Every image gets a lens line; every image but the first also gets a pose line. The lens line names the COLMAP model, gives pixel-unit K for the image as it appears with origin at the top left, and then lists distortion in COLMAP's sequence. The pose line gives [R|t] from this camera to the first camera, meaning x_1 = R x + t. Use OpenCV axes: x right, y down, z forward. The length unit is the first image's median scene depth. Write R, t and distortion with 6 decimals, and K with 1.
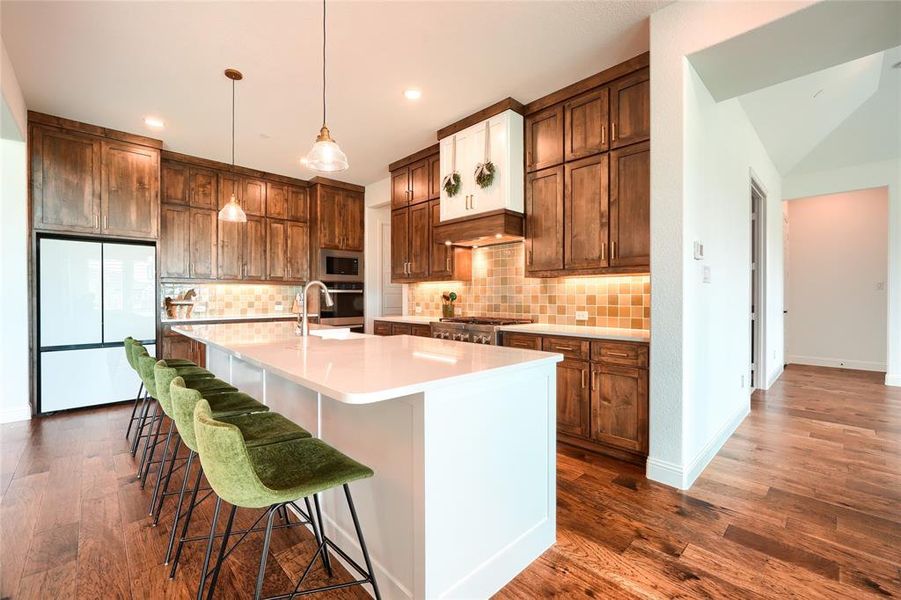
lens RADIAL K [[379.0, 0, 453.8], [0, 379.0, 296.6], [0, 0, 1]] dist [-0.008571, 0.003162]
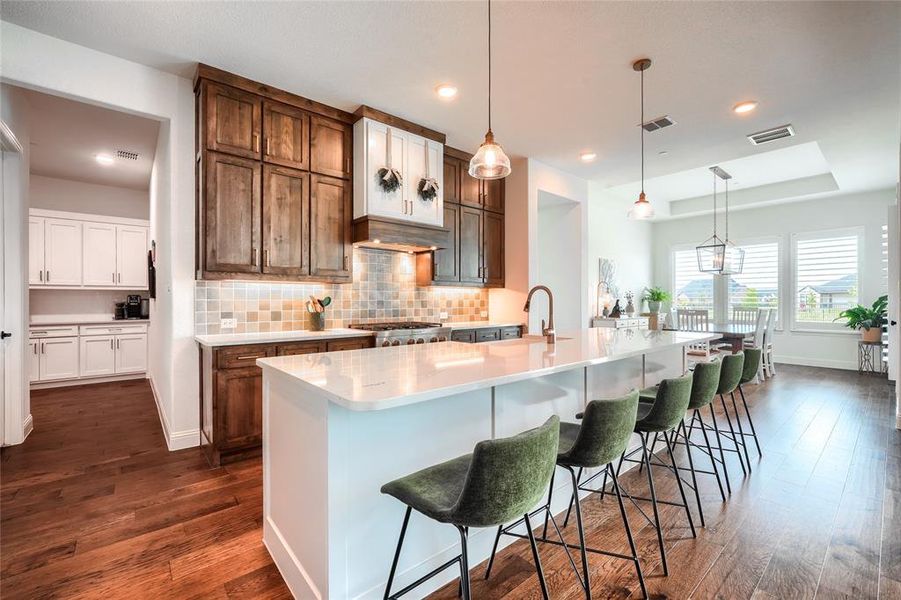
lens RADIAL K [[379.0, 0, 448.8], [0, 379.0, 299.4], [0, 0, 1]] dist [-0.008571, 0.003162]
pose [[0.069492, 0.004400, 0.997573, -0.853308], [0.003477, 0.999983, -0.004653, -0.001278], [-0.997576, 0.003792, 0.069476, 0.743233]]
